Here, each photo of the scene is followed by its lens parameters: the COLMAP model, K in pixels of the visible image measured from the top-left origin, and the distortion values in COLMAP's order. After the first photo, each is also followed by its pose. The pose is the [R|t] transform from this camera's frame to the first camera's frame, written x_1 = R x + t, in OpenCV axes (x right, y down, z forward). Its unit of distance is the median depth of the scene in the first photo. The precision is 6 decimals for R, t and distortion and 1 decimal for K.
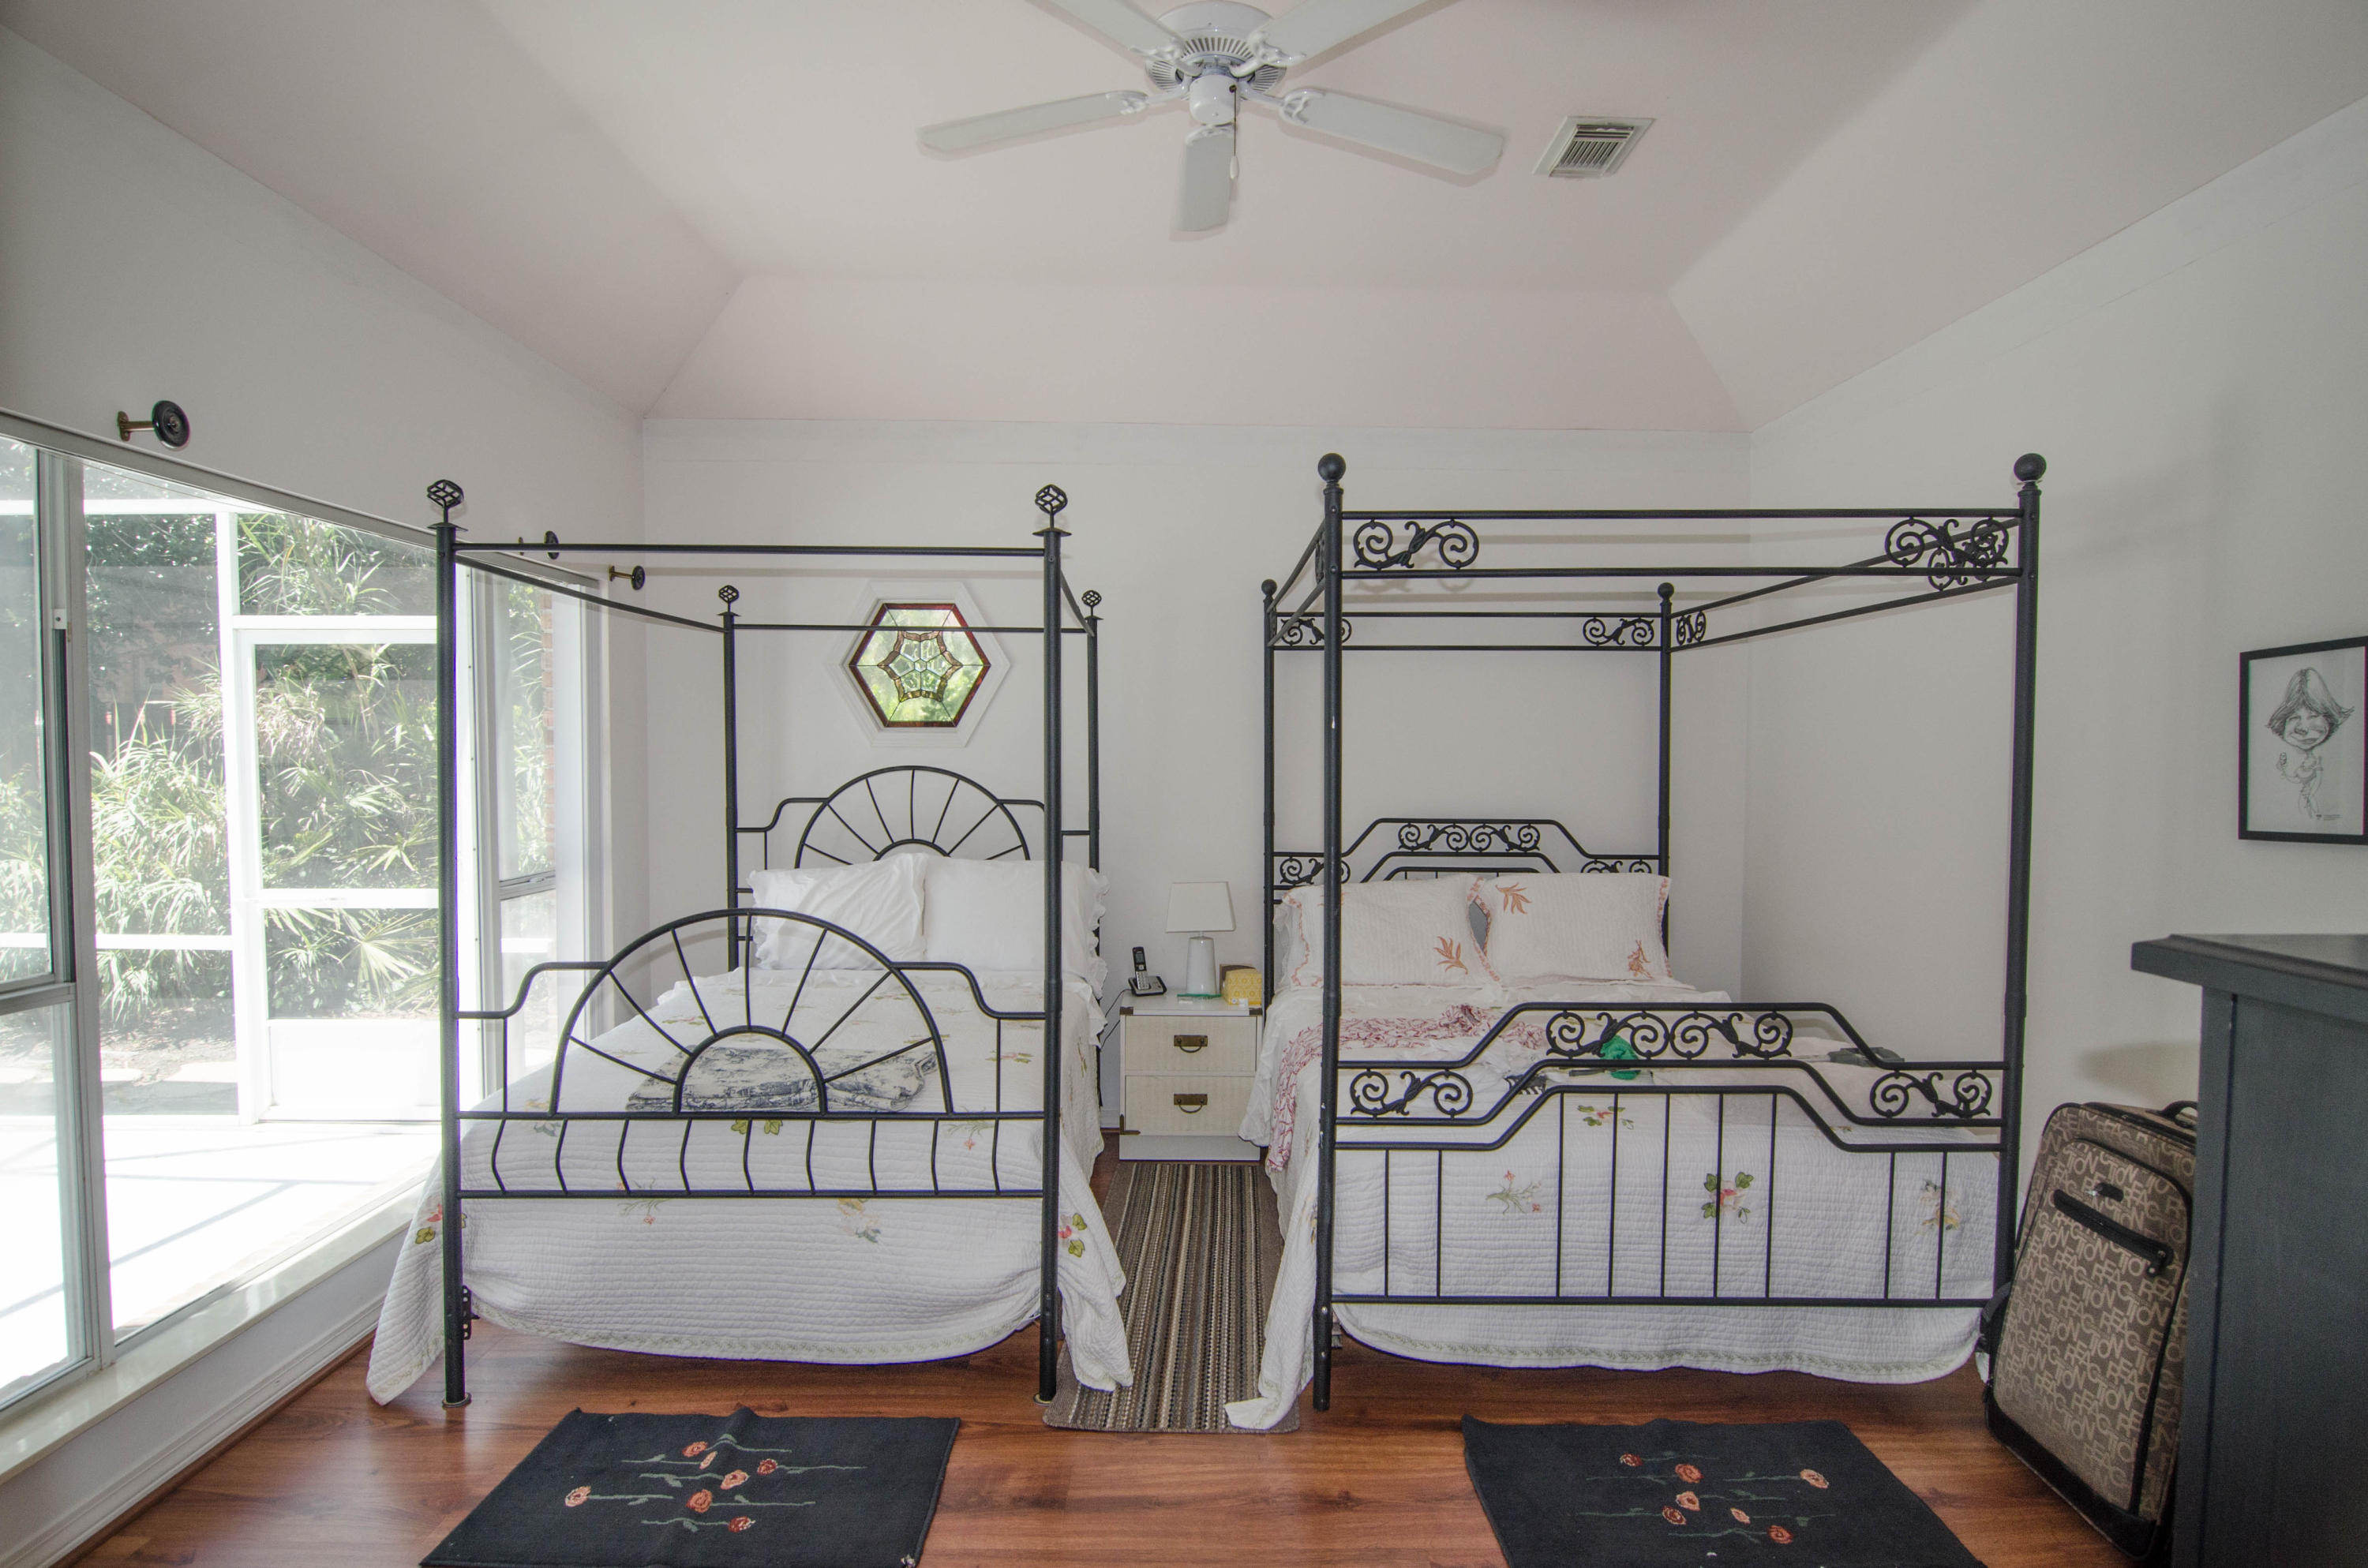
lens RADIAL K [[1275.6, 0, 1216.6], [0, 1275.6, 802.0], [0, 0, 1]] dist [-0.006539, -0.011107]
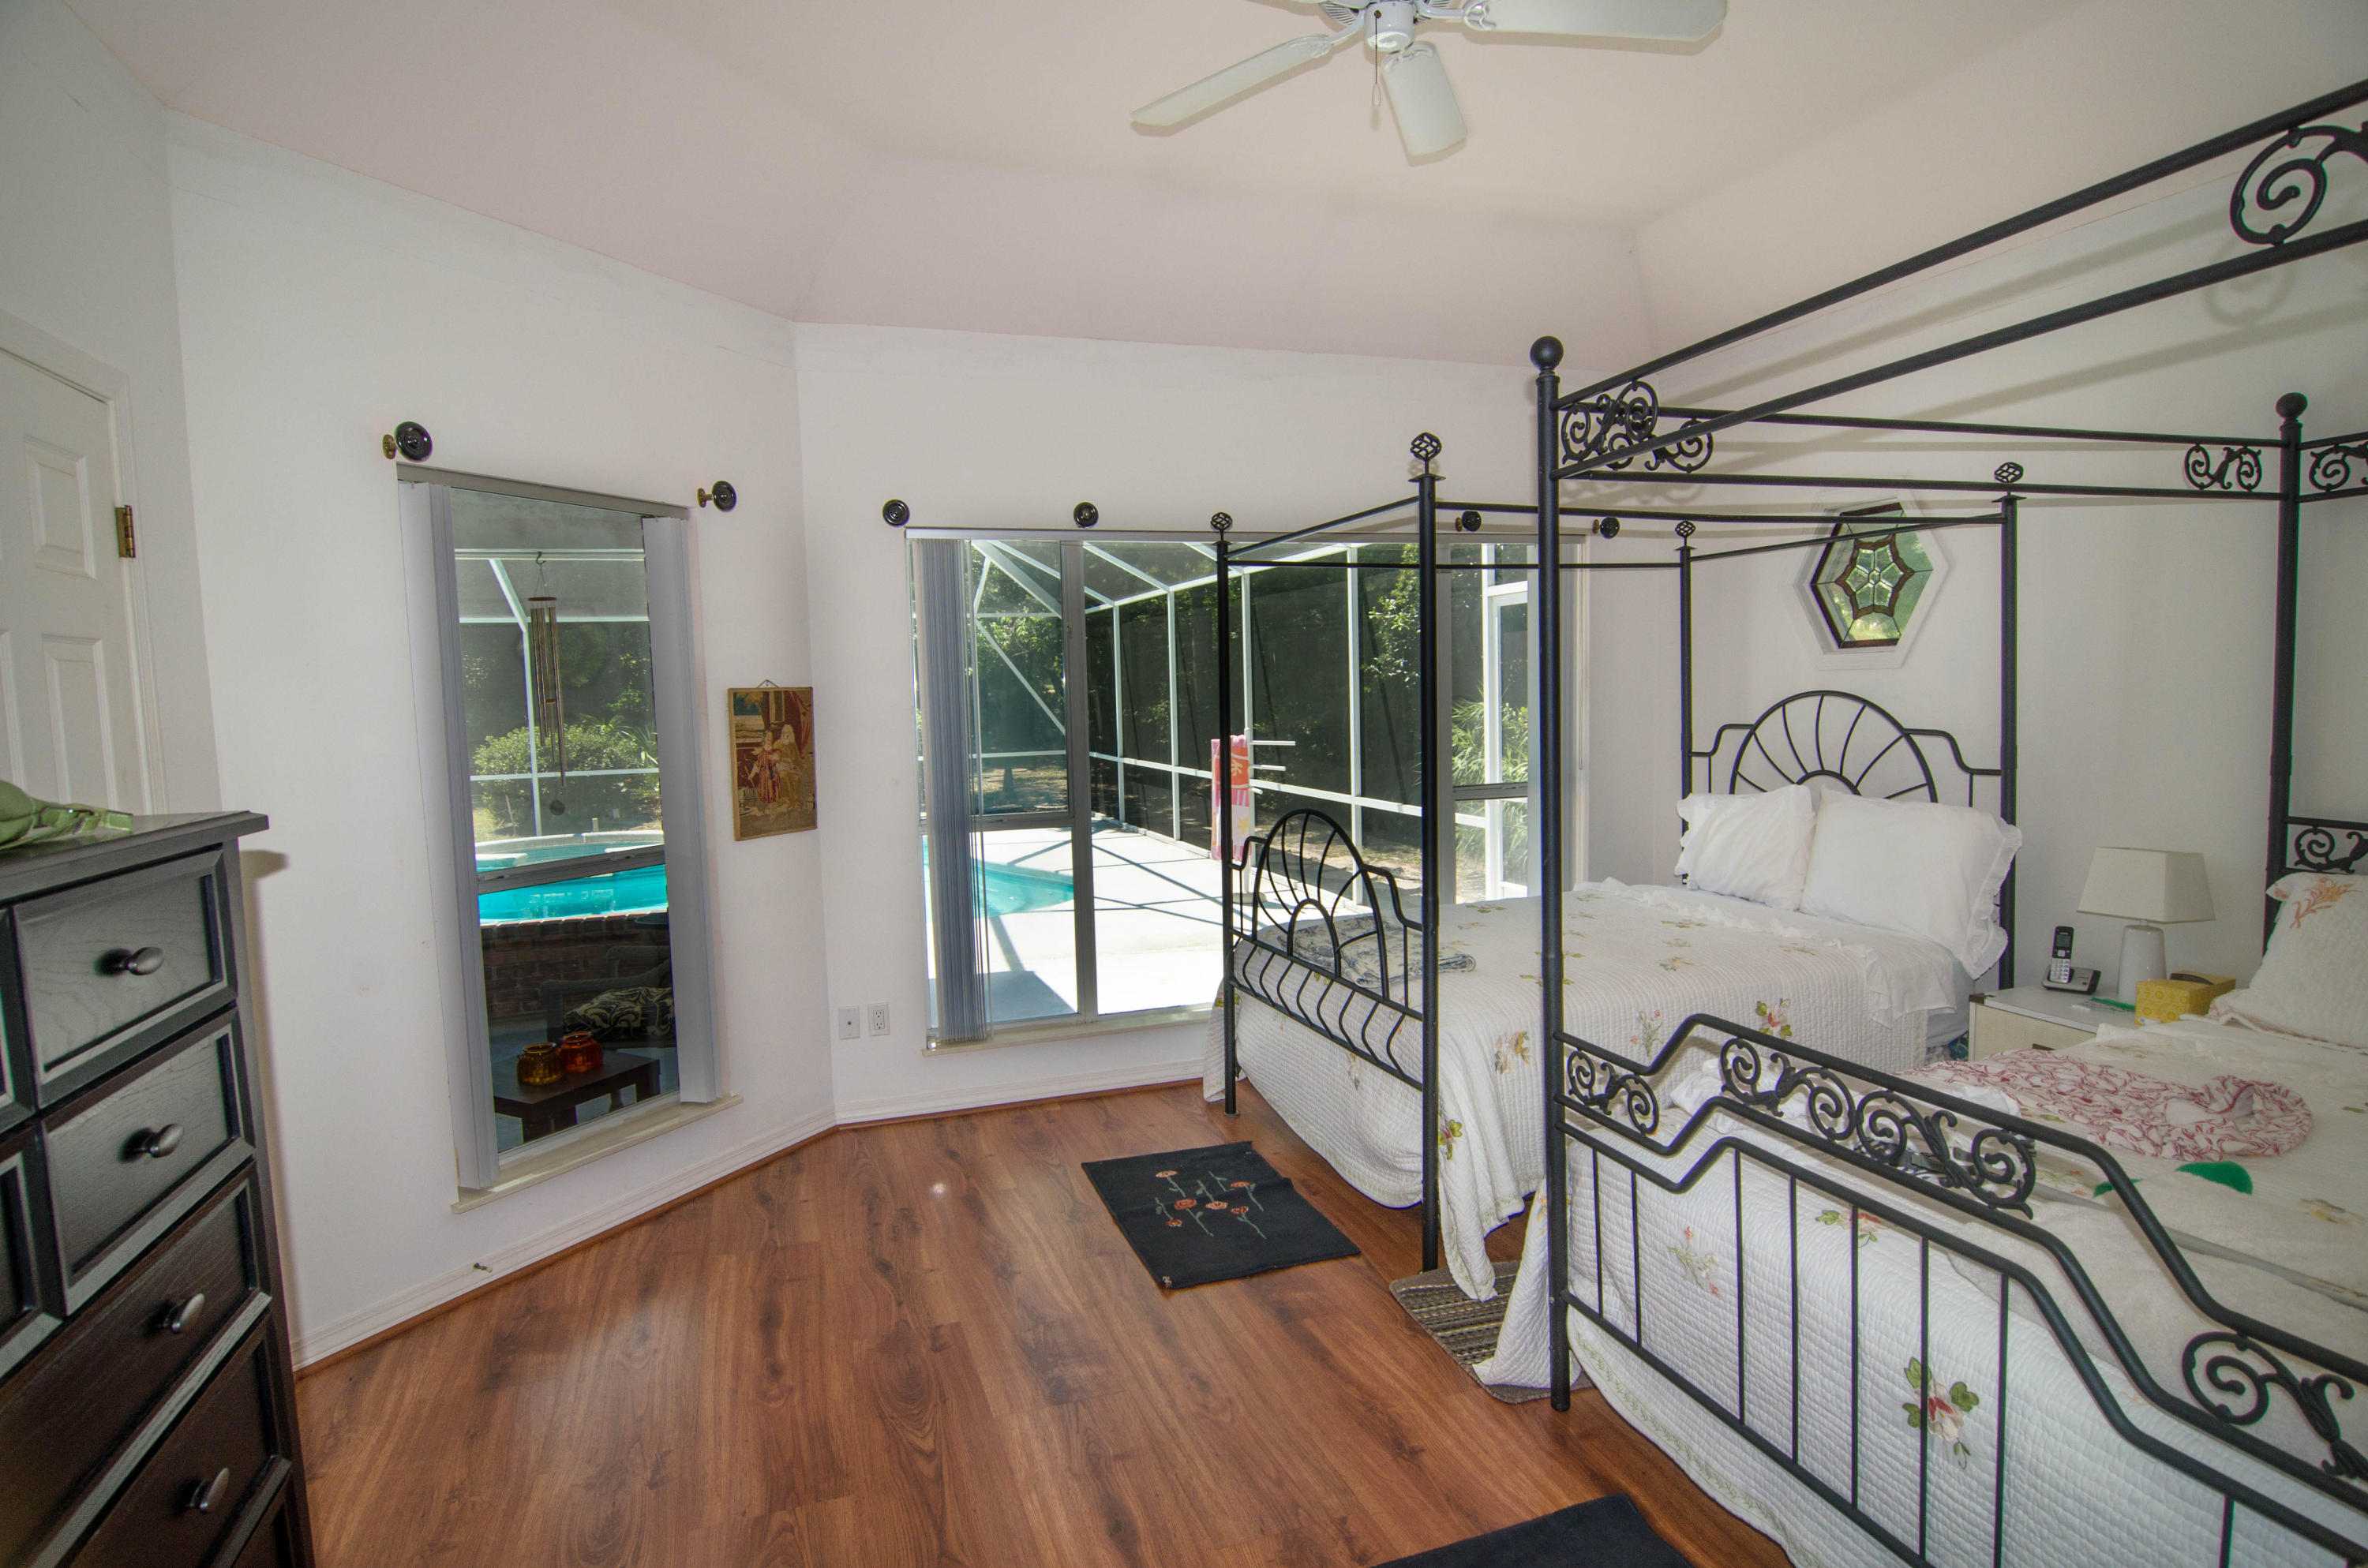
lens RADIAL K [[1275.6, 0, 1216.6], [0, 1275.6, 802.0], [0, 0, 1]] dist [-0.006539, -0.011107]
pose [[0.320277, 0.068917, -0.944814, 0.837533], [-0.007998, 0.997511, 0.070049, -0.015550], [0.947290, -0.014879, 0.320031, 0.490041]]
